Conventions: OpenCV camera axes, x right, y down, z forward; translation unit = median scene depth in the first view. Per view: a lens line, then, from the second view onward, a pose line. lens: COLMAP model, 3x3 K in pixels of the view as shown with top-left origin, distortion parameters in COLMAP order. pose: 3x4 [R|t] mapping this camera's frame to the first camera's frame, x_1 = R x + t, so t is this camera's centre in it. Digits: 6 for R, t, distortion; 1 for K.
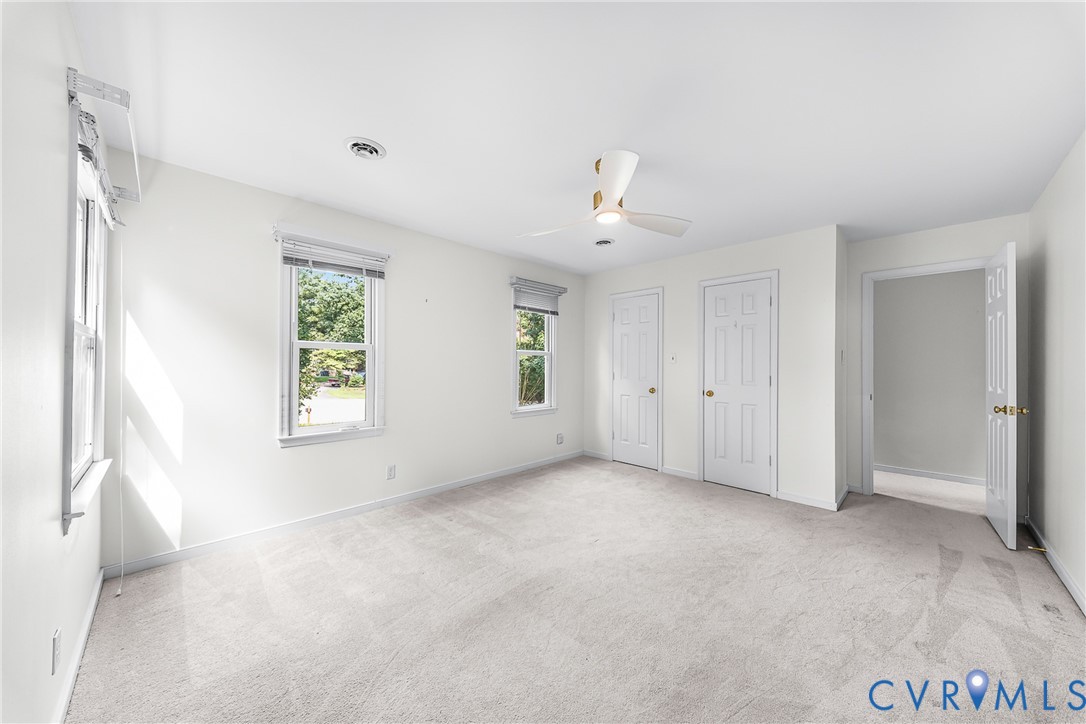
lens RADIAL K [[379.6, 0, 544.2], [0, 379.6, 360.0], [0, 0, 1]] dist [0.017795, -0.000027]
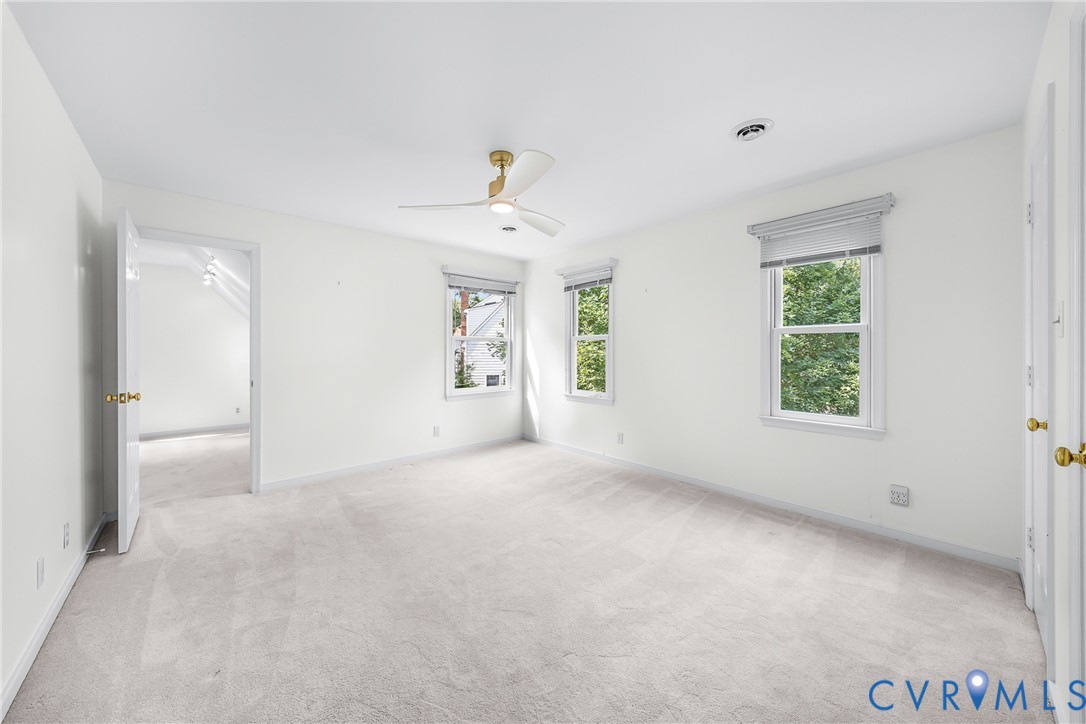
lens RADIAL K [[380.7, 0, 541.8], [0, 380.7, 350.4], [0, 0, 1]] dist [-0.000483, -0.000037]
pose [[-0.062986, -0.006651, -0.997992, 0.644219], [0.019015, 0.999788, -0.007864, 0.013081], [0.997833, -0.019472, -0.062846, 0.635495]]
